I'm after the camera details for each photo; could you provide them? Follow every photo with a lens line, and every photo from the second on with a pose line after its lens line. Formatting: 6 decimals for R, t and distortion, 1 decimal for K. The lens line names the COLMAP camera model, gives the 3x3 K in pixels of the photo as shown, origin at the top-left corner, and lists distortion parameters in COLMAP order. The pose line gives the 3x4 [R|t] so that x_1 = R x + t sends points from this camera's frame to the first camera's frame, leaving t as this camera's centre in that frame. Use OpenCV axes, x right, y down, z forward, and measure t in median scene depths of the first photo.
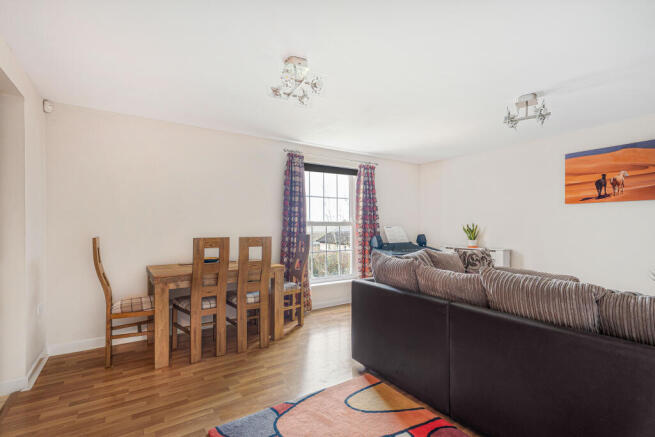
lens RADIAL K [[292.2, 0, 328.7], [0, 292.2, 221.8], [0, 0, 1]] dist [-0.015967, -0.001468]
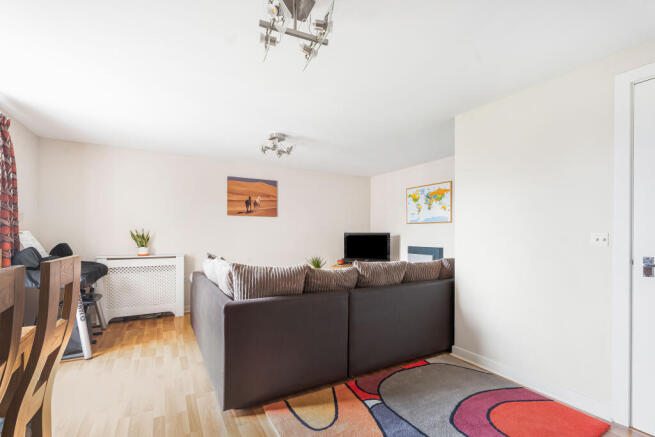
lens RADIAL K [[292.2, 0, 328.7], [0, 292.2, 220.1], [0, 0, 1]] dist [-0.015967, -0.001468]
pose [[0.078686, 0.044759, 0.995894, -0.558575], [-0.024847, 0.998769, -0.042925, 0.005792], [-0.996590, -0.021367, 0.079702, 0.587007]]
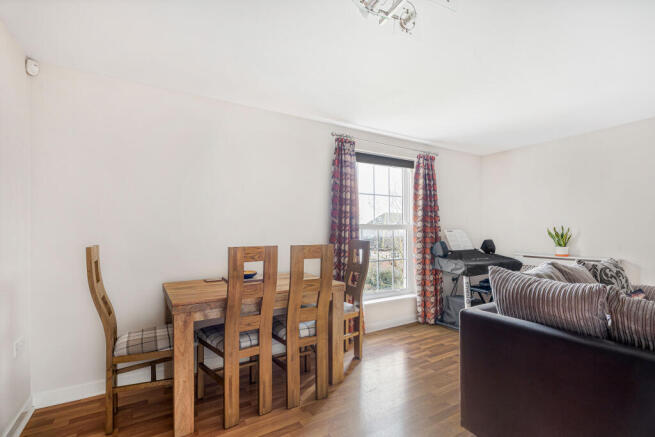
lens RADIAL K [[292.2, 0, 326.7], [0, 292.2, 225.7], [0, 0, 1]] dist [-0.015967, -0.001468]
pose [[0.998352, -0.003428, -0.057291, -0.166295], [0.003331, 0.999993, -0.001792, 0.006396], [0.057297, 0.001599, 0.998356, 0.279808]]
